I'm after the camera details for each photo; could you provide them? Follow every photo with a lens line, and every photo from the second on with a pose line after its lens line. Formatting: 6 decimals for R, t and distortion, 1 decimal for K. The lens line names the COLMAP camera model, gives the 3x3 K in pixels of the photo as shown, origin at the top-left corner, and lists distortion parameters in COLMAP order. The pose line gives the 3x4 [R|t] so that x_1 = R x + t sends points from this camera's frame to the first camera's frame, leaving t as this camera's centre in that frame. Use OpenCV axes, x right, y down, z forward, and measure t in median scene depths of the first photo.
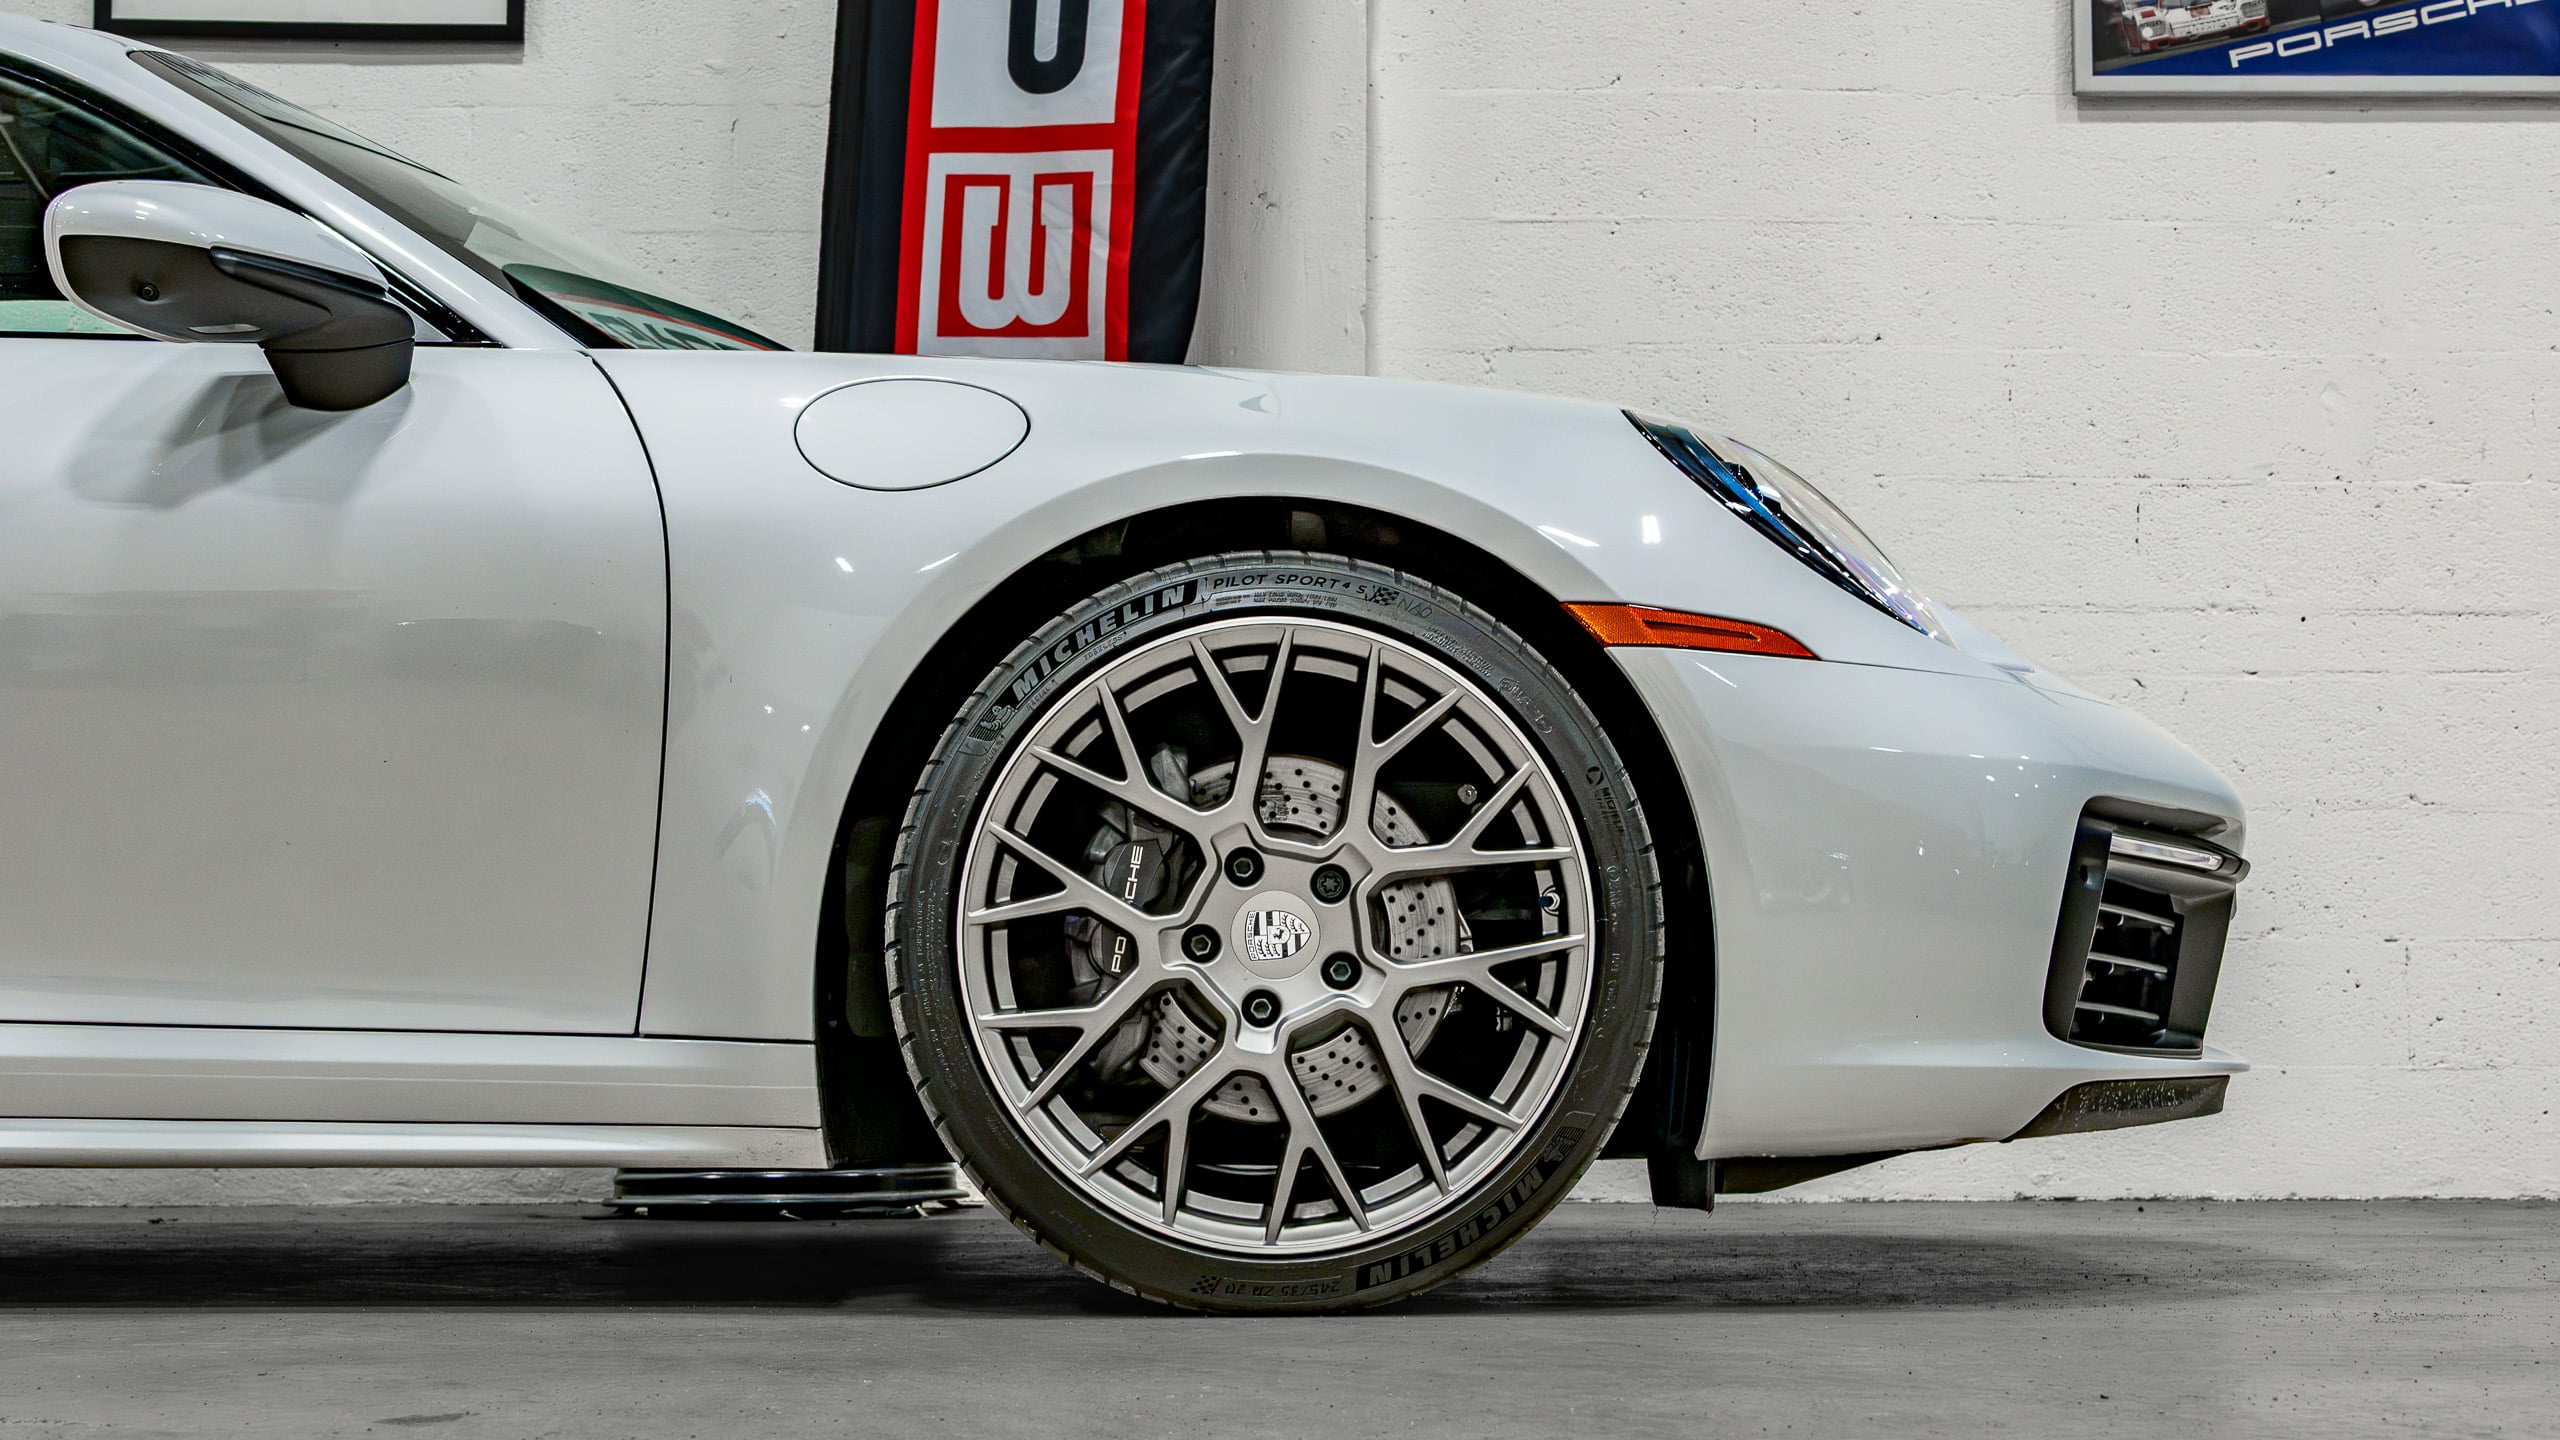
lens RADIAL K [[4075.5, 0, 1281.0], [0, 4075.5, 767.6], [0, 0, 1]] dist [0.040307, 0.020427]
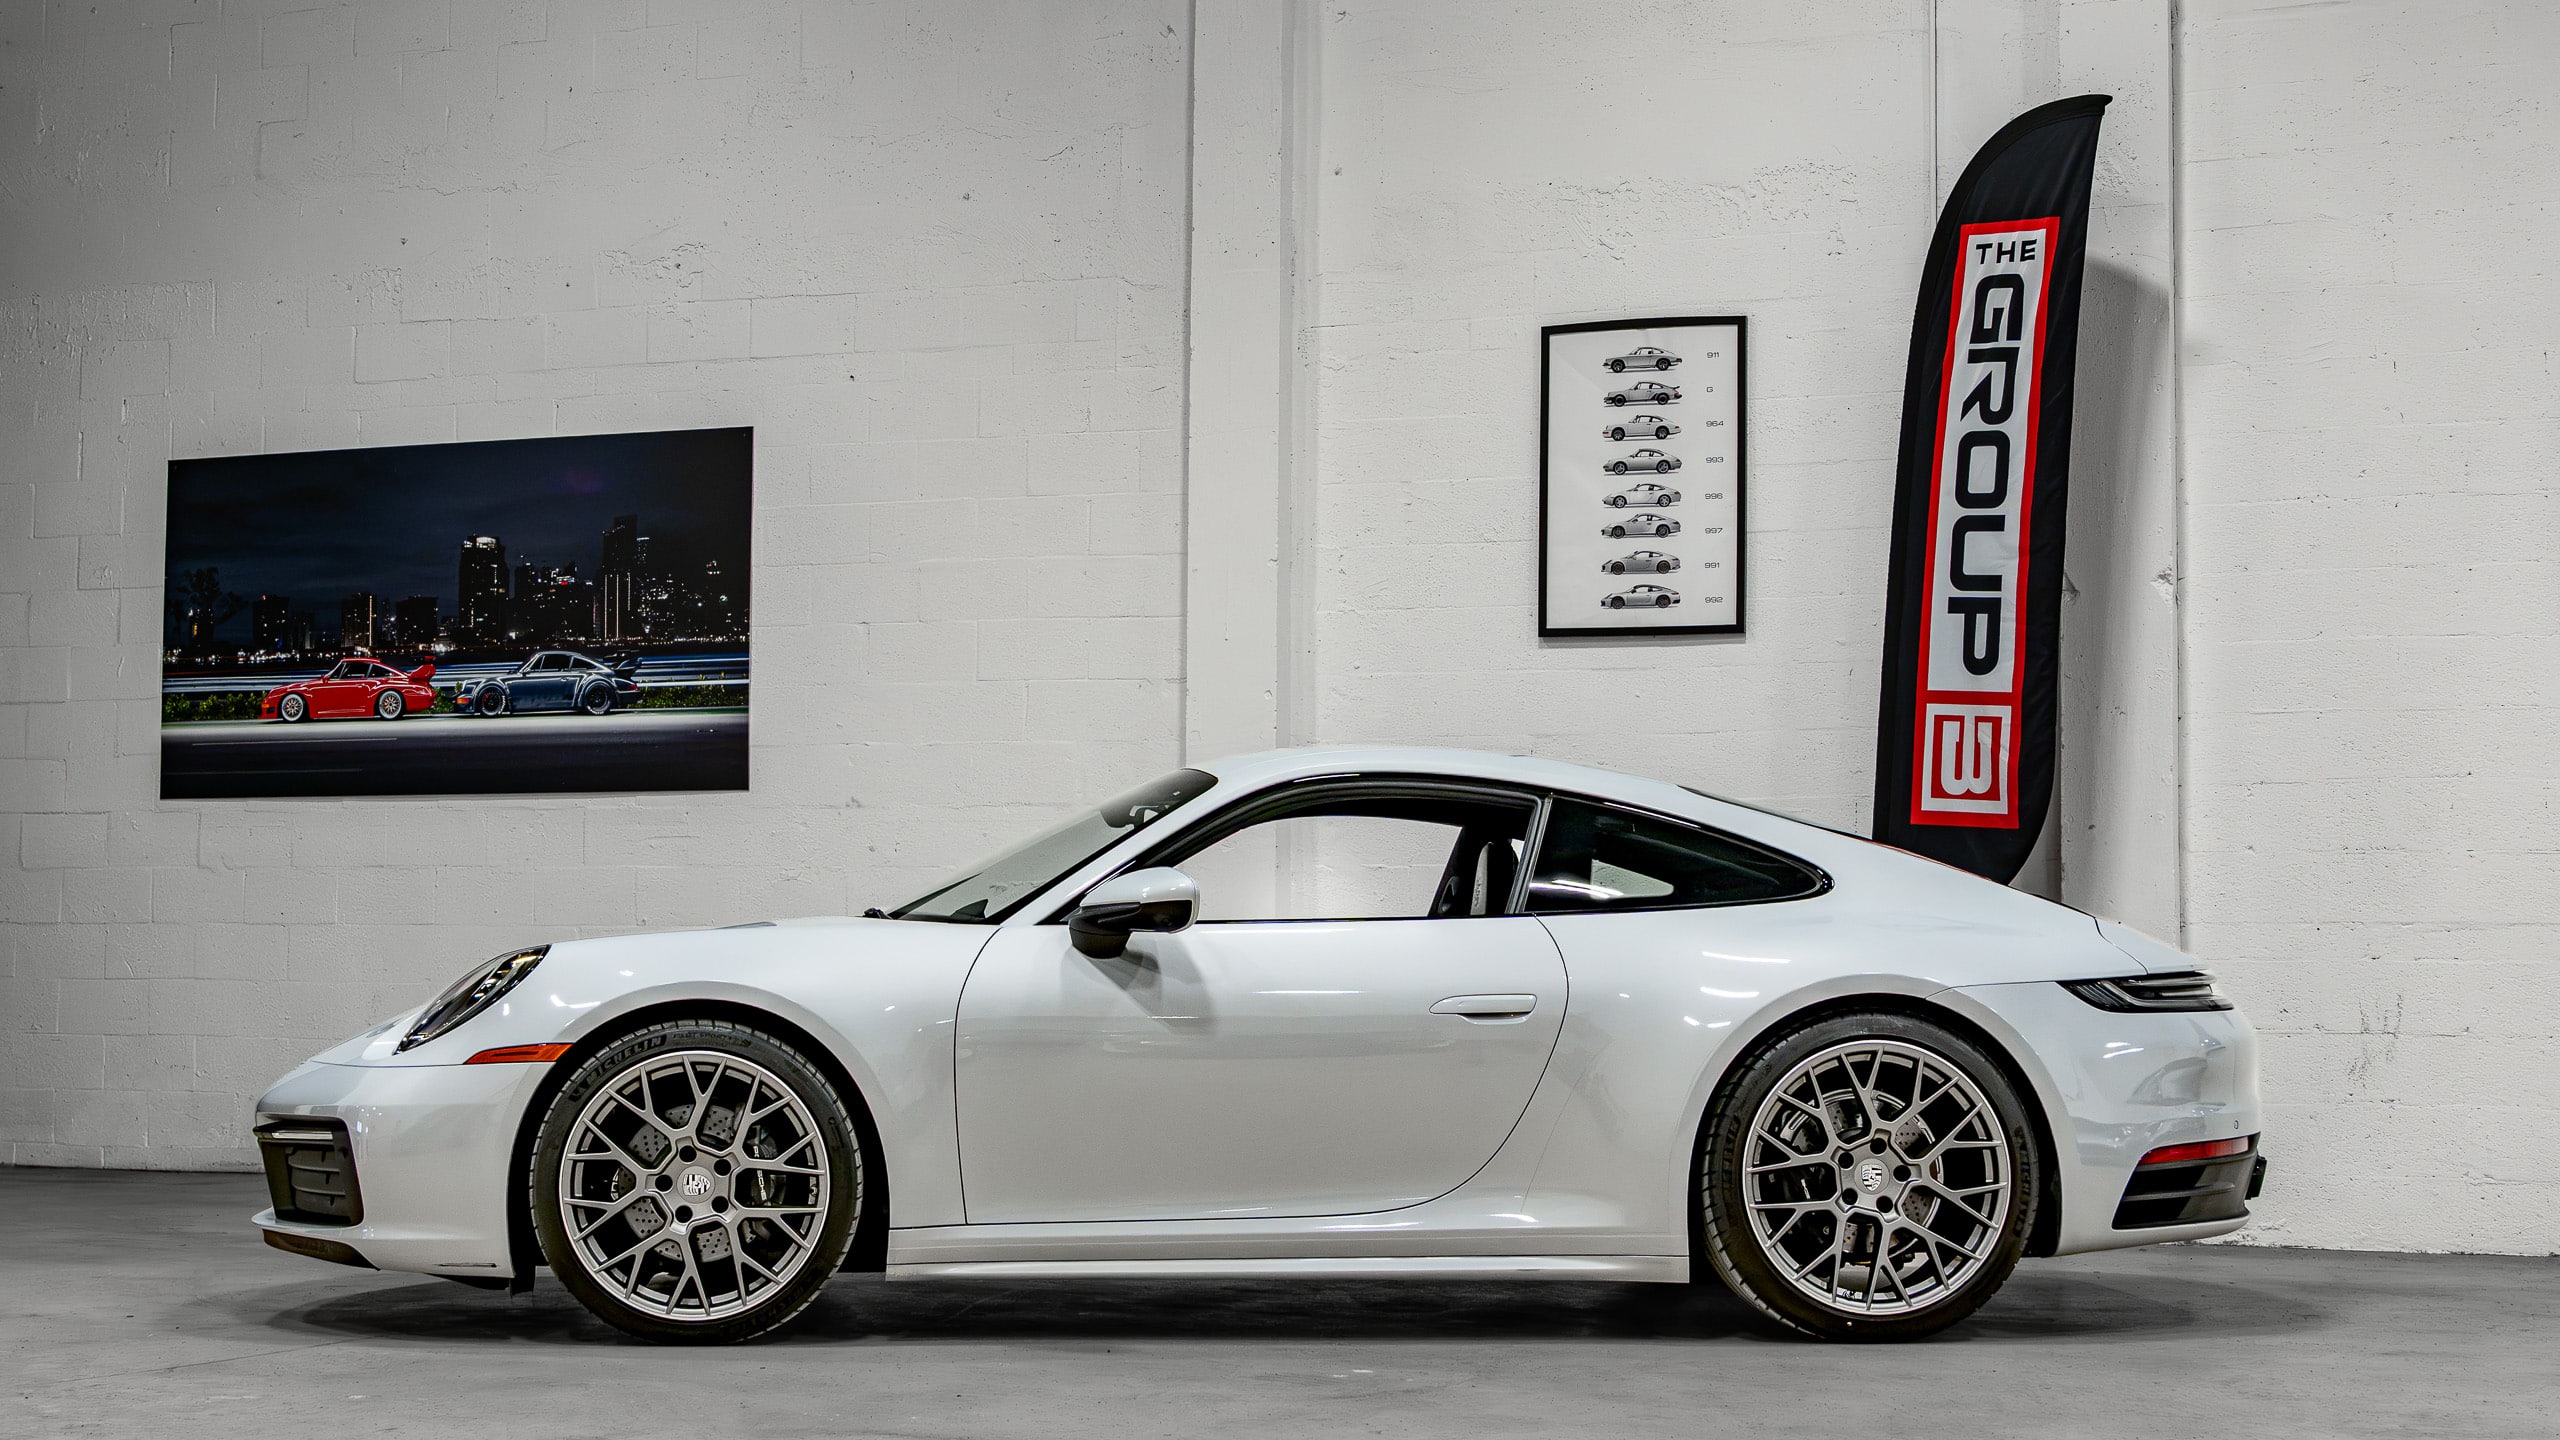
lens RADIAL K [[3854.4, 0, 1279.3], [0, 3854.4, 673.0], [0, 0, 1]] dist [0.007500, -0.029189]
pose [[0.904501, -0.021775, -0.425916, 0.671974], [0.022774, 0.999737, -0.002748, -0.265464], [0.425863, -0.007215, 0.904759, -1.291862]]
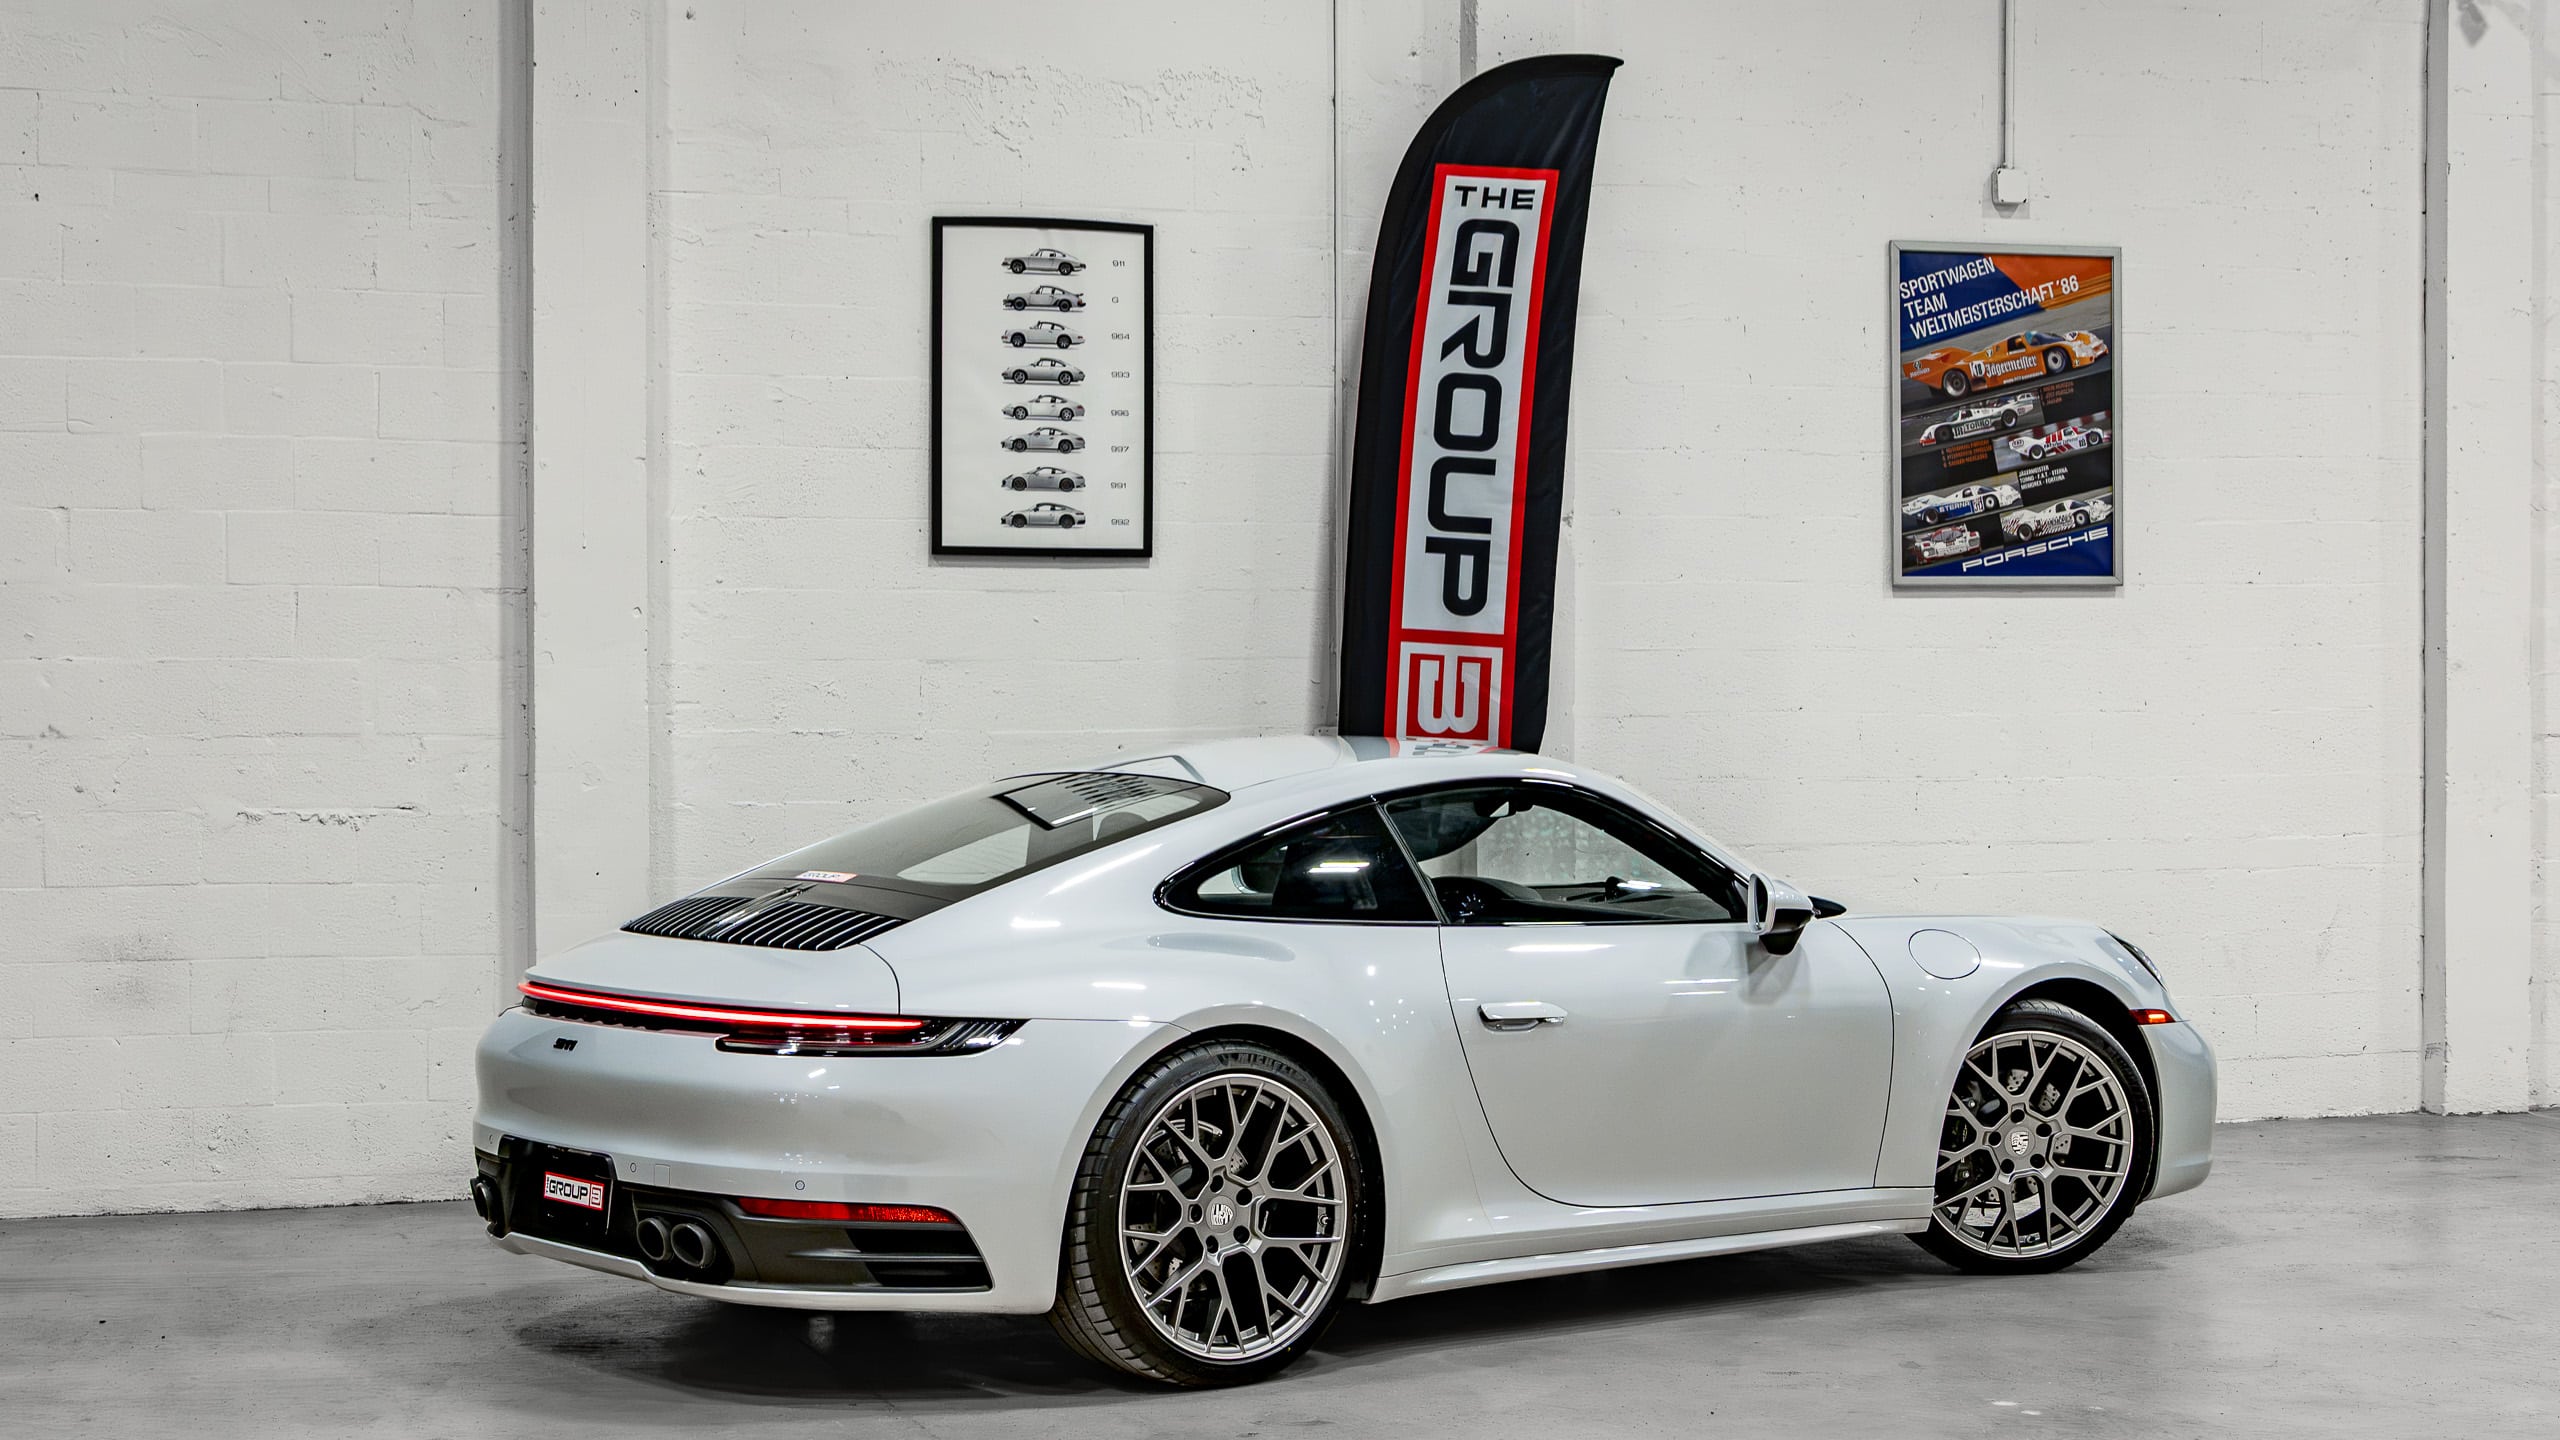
lens RADIAL K [[4027.9, 0, 1280.0], [0, 4027.9, 720.0], [0, 0, 1]] dist [-0.018243, 0.026540]
pose [[0.956031, -0.003484, 0.293245, -1.133159], [-0.021217, 0.996487, 0.081010, -0.427609], [-0.292497, -0.083670, 0.952599, -1.337887]]
